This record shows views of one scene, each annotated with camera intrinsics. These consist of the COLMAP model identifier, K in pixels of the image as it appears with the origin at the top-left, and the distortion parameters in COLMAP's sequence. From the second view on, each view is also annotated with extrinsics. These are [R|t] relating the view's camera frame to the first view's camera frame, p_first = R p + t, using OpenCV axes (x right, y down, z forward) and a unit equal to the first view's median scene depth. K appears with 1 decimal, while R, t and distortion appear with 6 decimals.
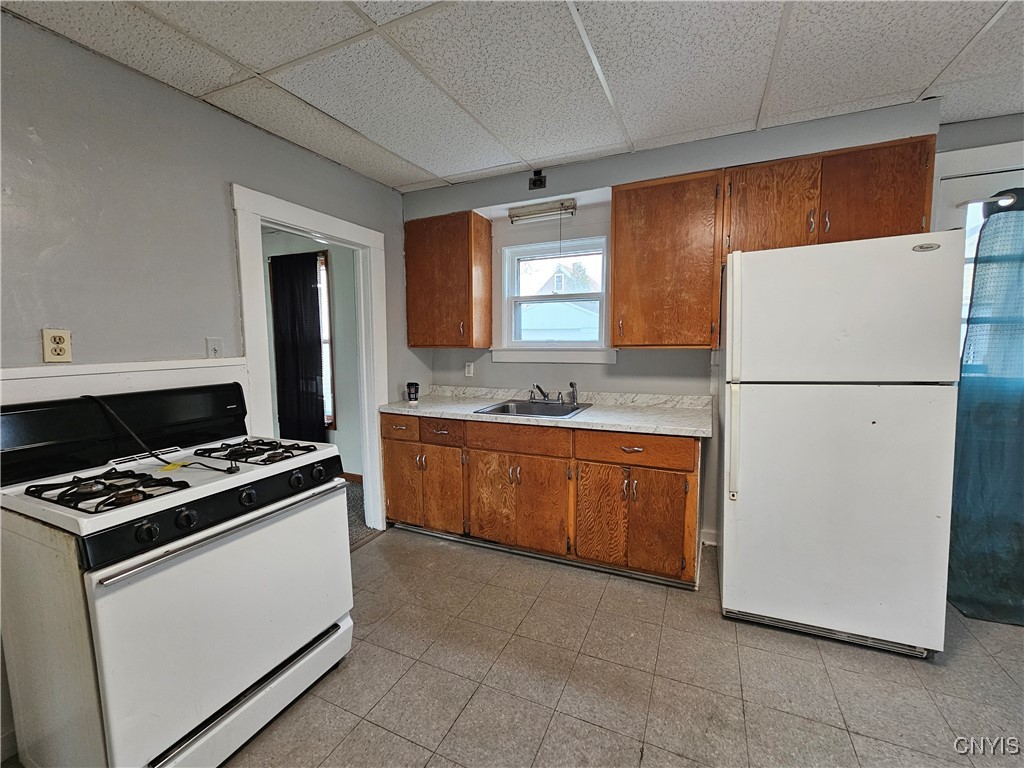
lens RADIAL K [[431.3, 0, 512.0], [0, 431.3, 384.0], [0, 0, 1]] dist [-0.000295, -0.000083]
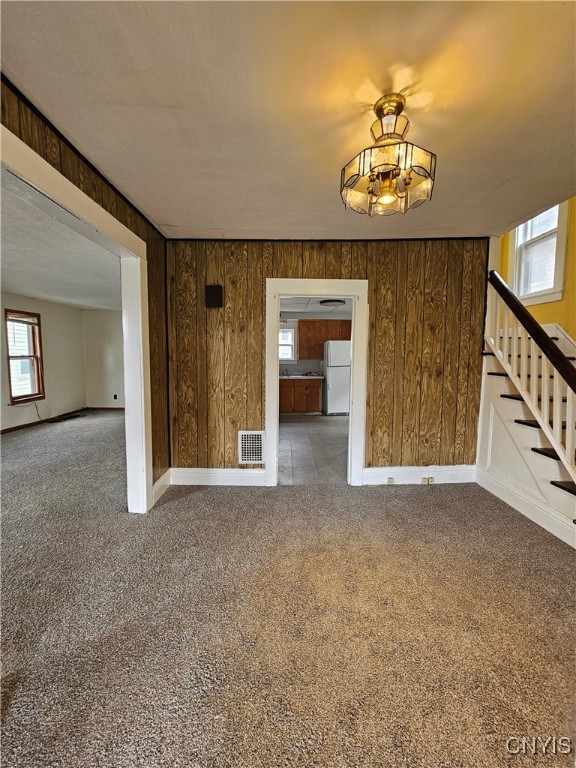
lens RADIAL K [[323.5, 0, 282.0], [0, 323.5, 384.2], [0, 0, 1]] dist [-0.000295, -0.000083]
pose [[0.912569, -0.021950, 0.408333, -1.453256], [0.028405, 0.999549, -0.009751, 0.218267], [-0.407935, 0.020498, 0.912781, -2.109390]]
